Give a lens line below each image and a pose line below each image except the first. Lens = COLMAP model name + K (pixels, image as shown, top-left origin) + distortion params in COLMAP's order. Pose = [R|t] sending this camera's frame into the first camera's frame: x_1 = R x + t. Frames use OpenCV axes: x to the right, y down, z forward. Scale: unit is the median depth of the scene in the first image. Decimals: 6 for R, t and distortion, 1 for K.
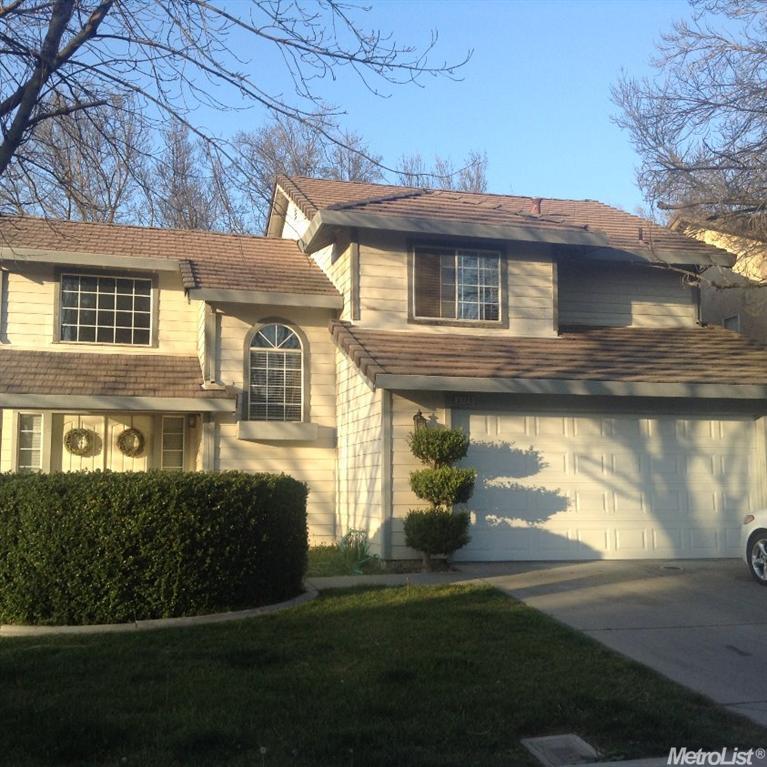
lens RADIAL K [[940.7, 0, 386.2], [0, 940.7, 404.5], [0, 0, 1]] dist [0.211799, -0.572309]
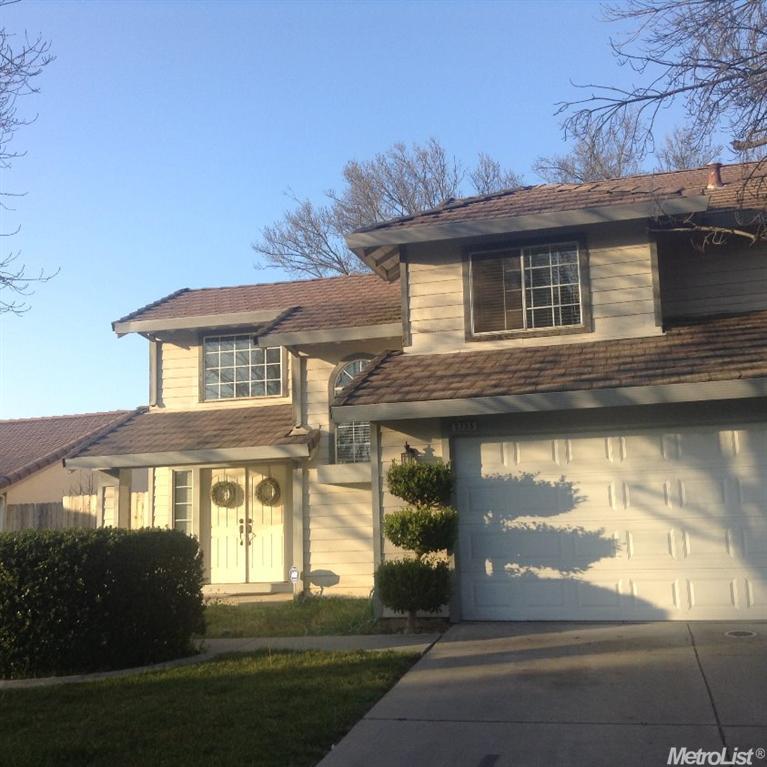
lens RADIAL K [[940.7, 0, 386.2], [0, 940.7, 404.5], [0, 0, 1]] dist [0.211799, -0.572309]
pose [[0.863899, -0.095111, -0.494604, 0.389654], [0.075857, 0.995377, -0.058913, 0.017591], [0.497920, 0.013376, 0.867120, 0.204987]]
